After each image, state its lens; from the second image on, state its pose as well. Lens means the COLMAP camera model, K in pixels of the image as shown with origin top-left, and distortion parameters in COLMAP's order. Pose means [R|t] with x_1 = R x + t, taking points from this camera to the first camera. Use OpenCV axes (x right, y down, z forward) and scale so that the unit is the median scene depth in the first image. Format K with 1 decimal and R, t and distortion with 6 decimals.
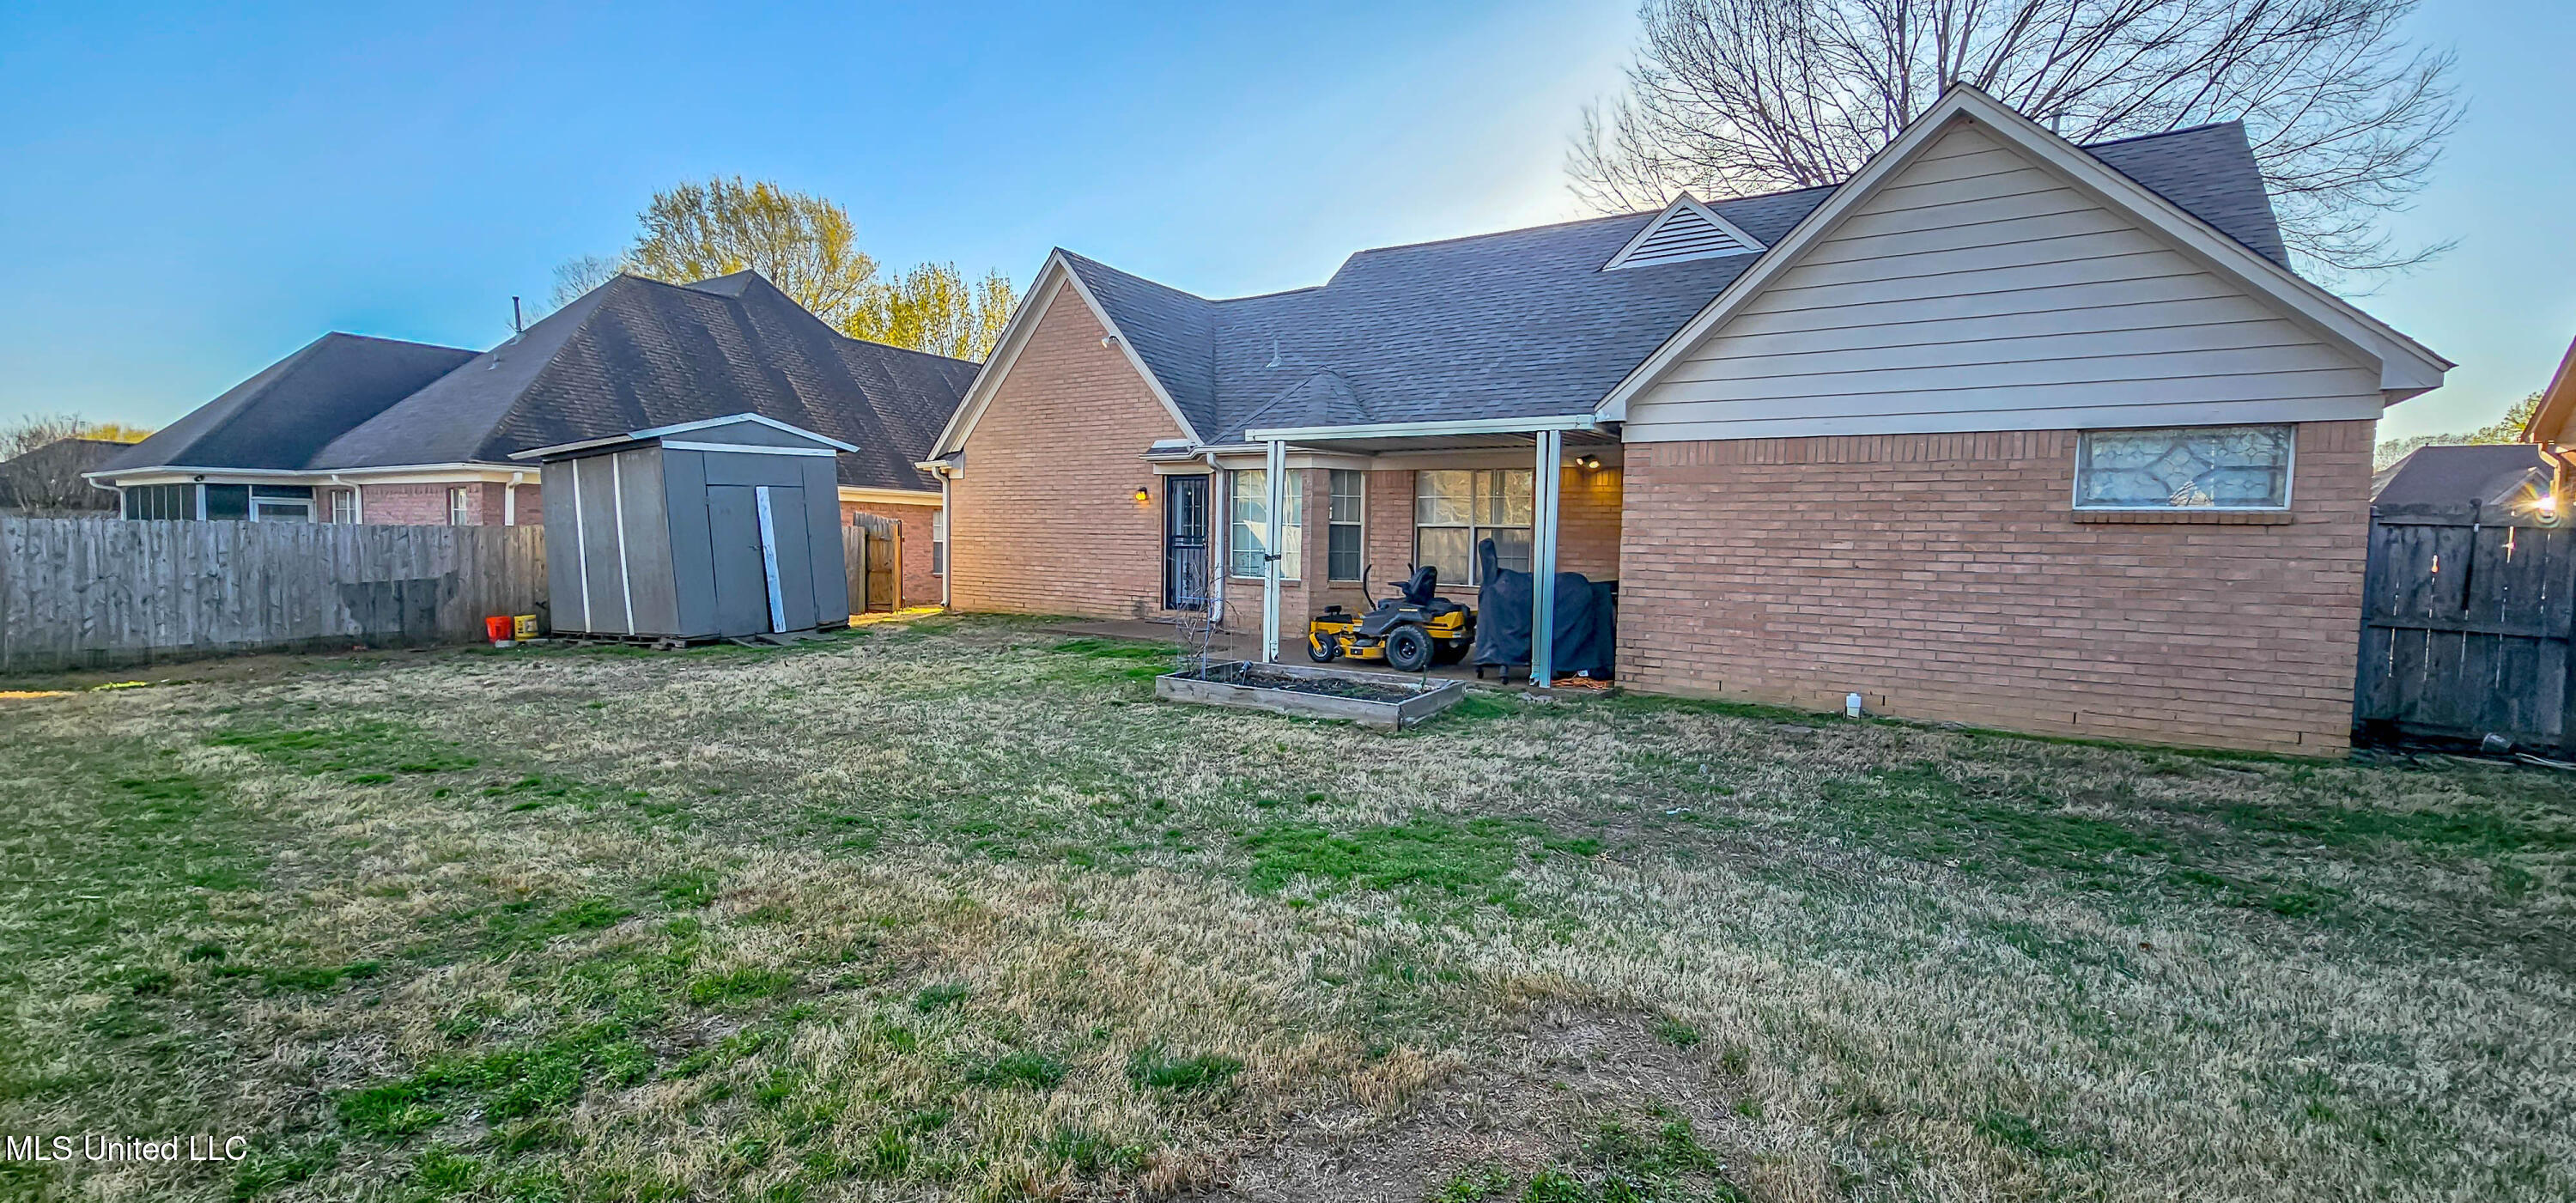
lens RADIAL K [[1044.5, 0, 1277.0], [0, 1044.5, 601.6], [0, 0, 1]] dist [0.000123, -0.000425]
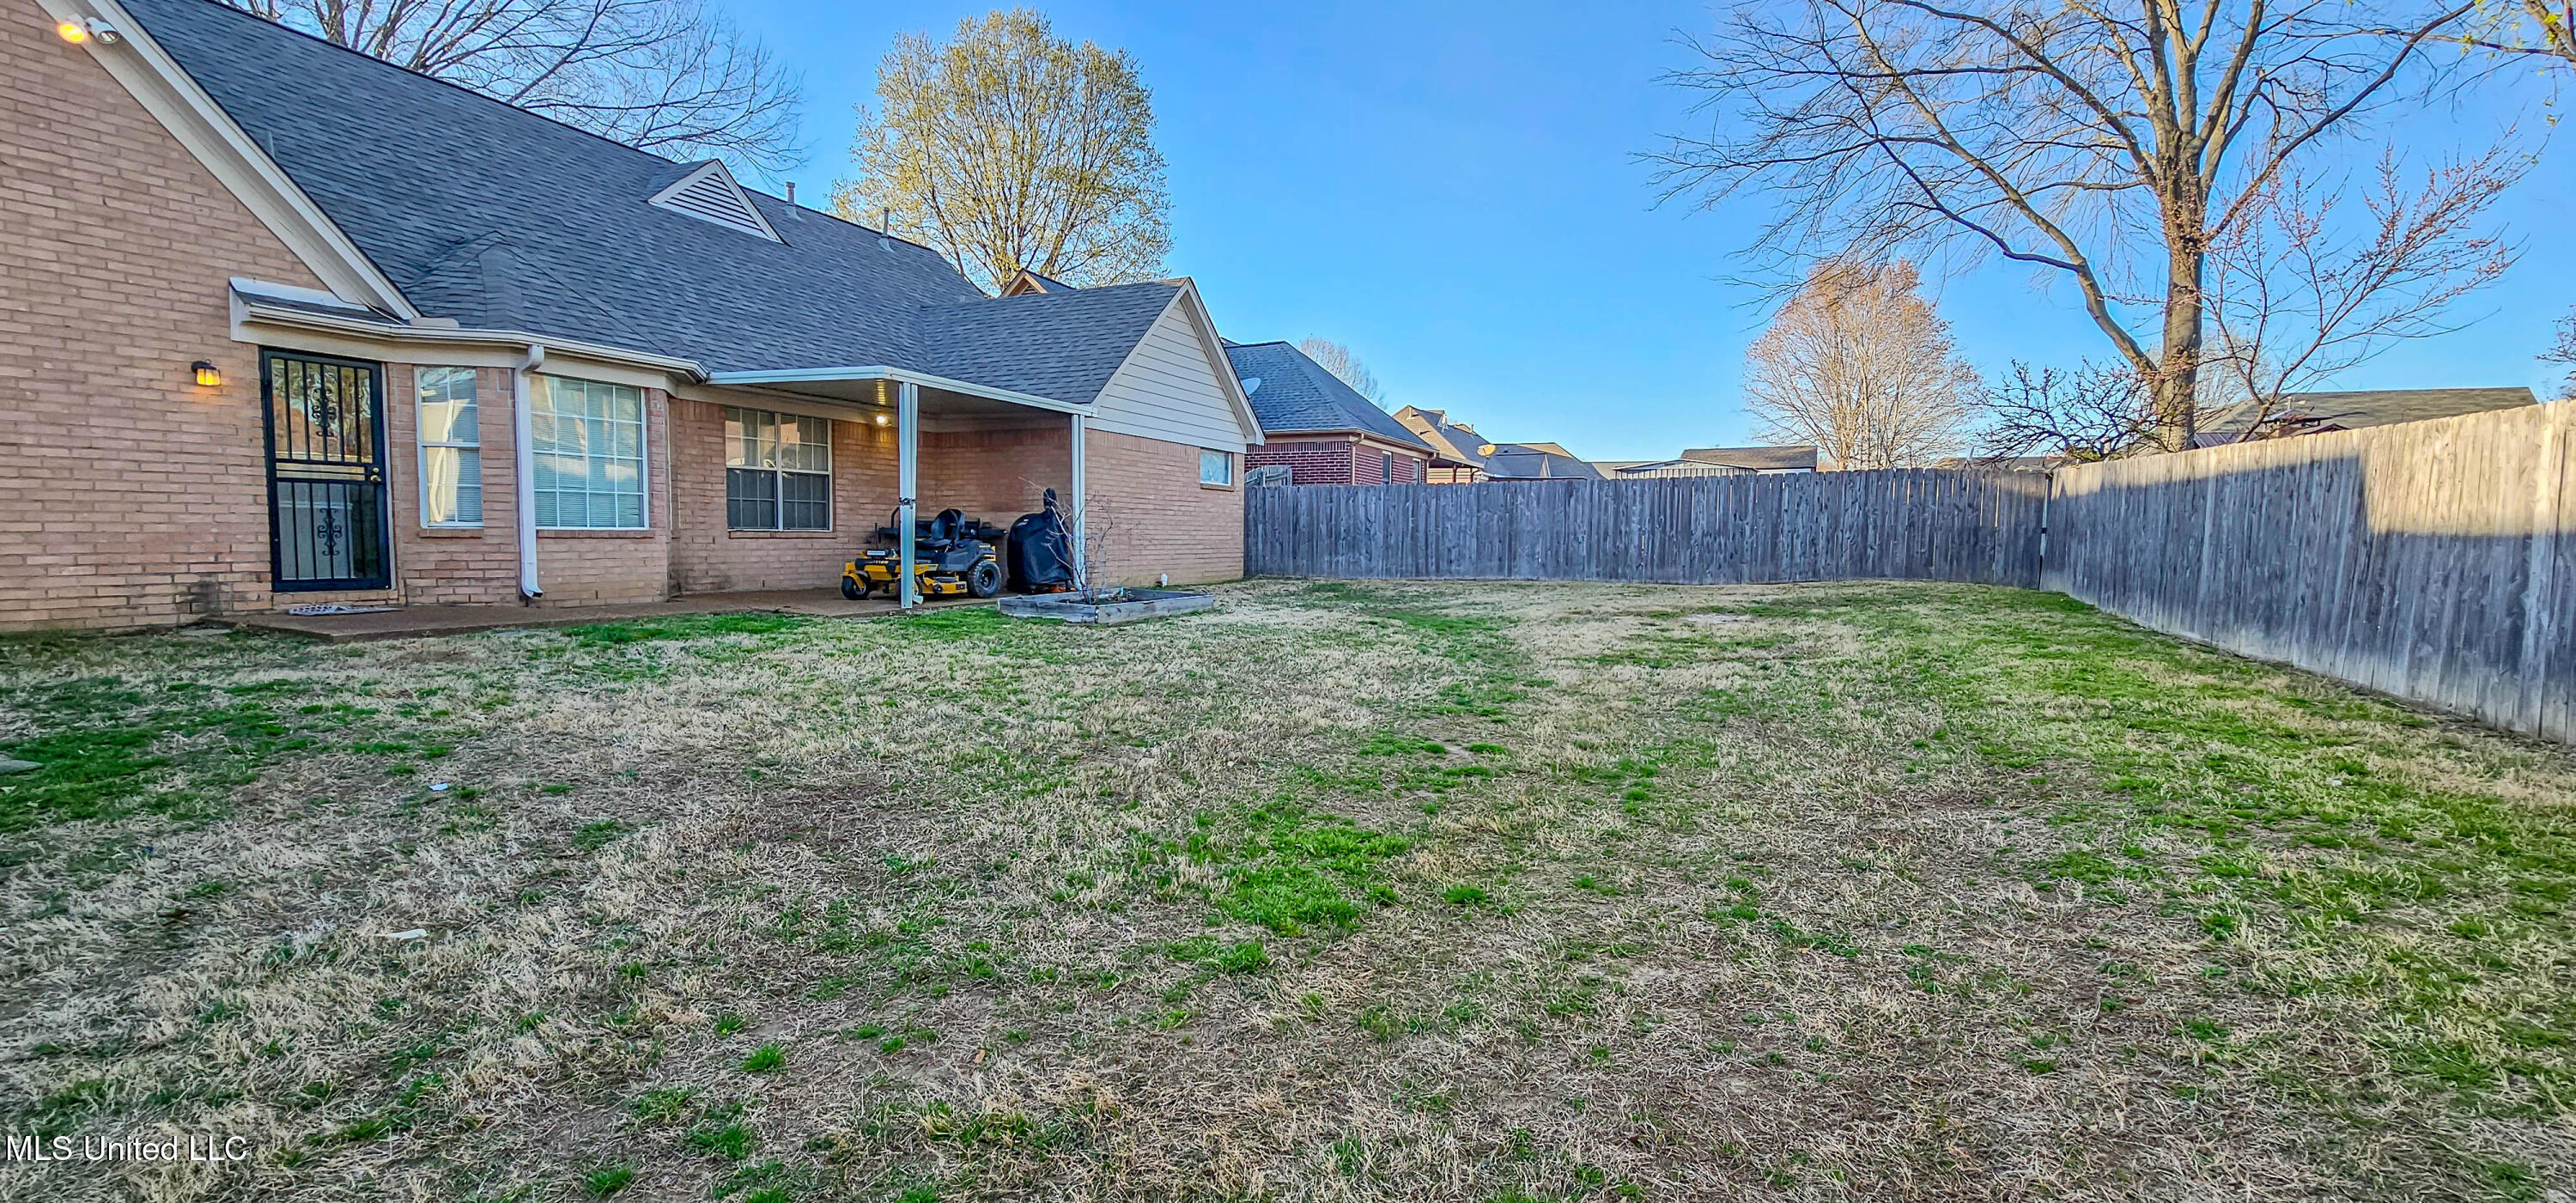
lens RADIAL K [[1044.5, 0, 1277.0], [0, 1044.5, 601.6], [0, 0, 1]] dist [0.000123, -0.000425]
pose [[-0.135158, -0.091621, 0.986579, -0.753509], [0.037667, 0.994521, 0.097518, -0.022588], [-0.990108, 0.050342, -0.130966, 0.571489]]
